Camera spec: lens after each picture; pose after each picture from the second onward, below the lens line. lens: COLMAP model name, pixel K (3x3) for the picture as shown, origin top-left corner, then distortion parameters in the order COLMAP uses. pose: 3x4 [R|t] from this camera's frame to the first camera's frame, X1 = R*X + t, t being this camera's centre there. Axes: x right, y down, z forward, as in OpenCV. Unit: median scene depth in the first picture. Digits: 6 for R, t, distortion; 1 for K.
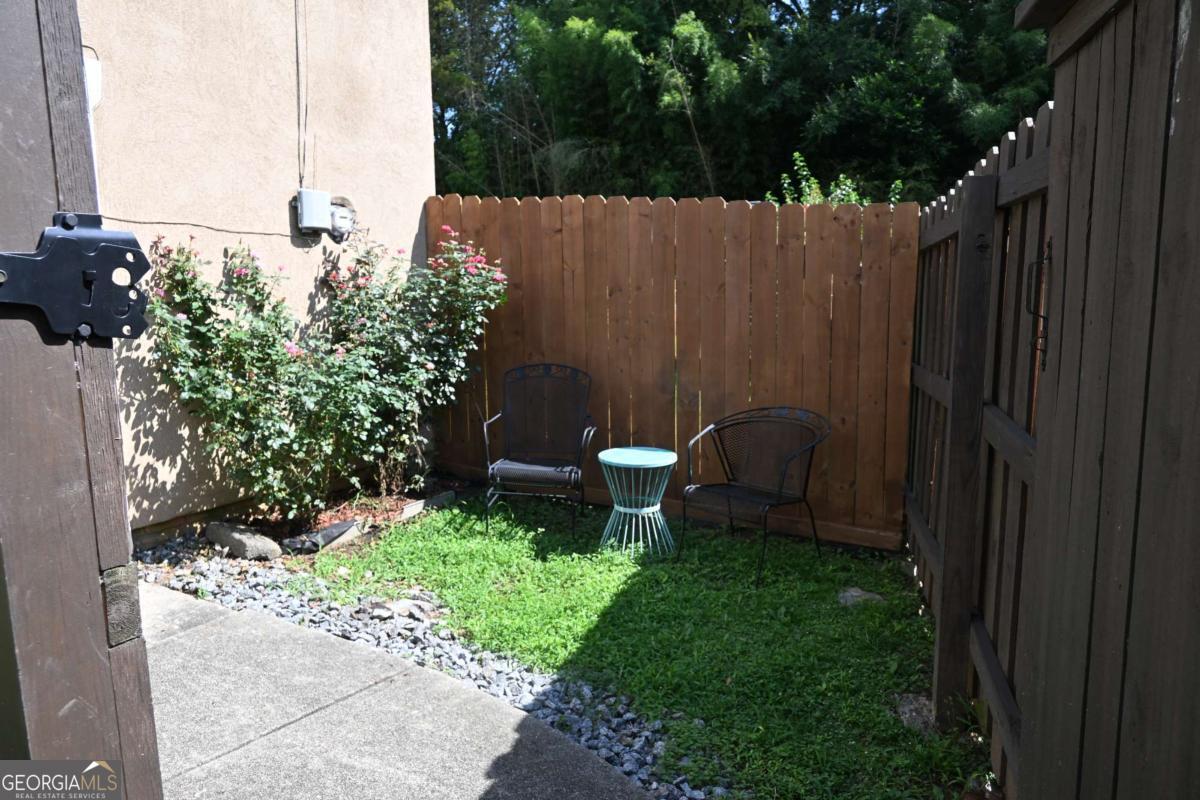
lens RADIAL K [[791.6, 0, 600.0], [0, 791.6, 400.0], [0, 0, 1]] dist [0.002580, 0.000725]
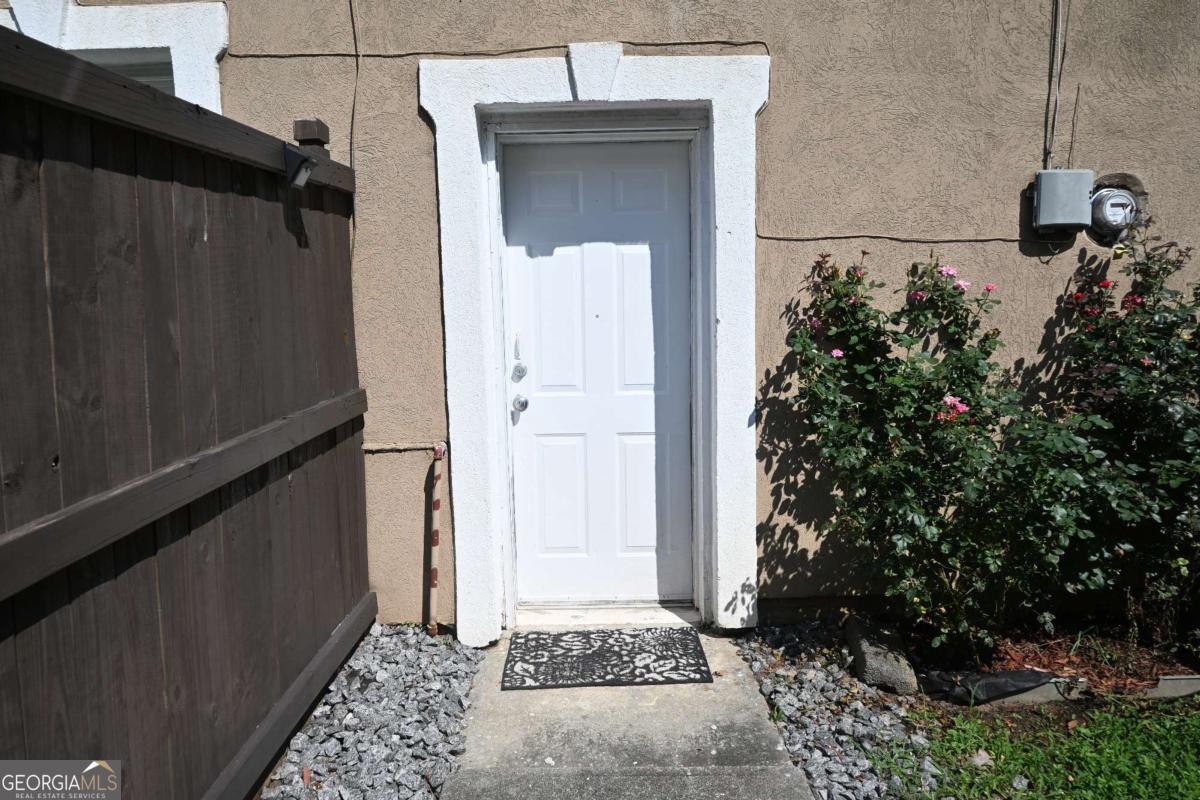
lens RADIAL K [[791.6, 0, 600.0], [0, 791.6, 400.0], [0, 0, 1]] dist [0.002580, 0.000725]
pose [[0.509466, 0.089237, -0.855851, 0.037302], [-0.105879, 0.993551, 0.040568, -0.063228], [0.853952, 0.069949, 0.515629, 0.374253]]
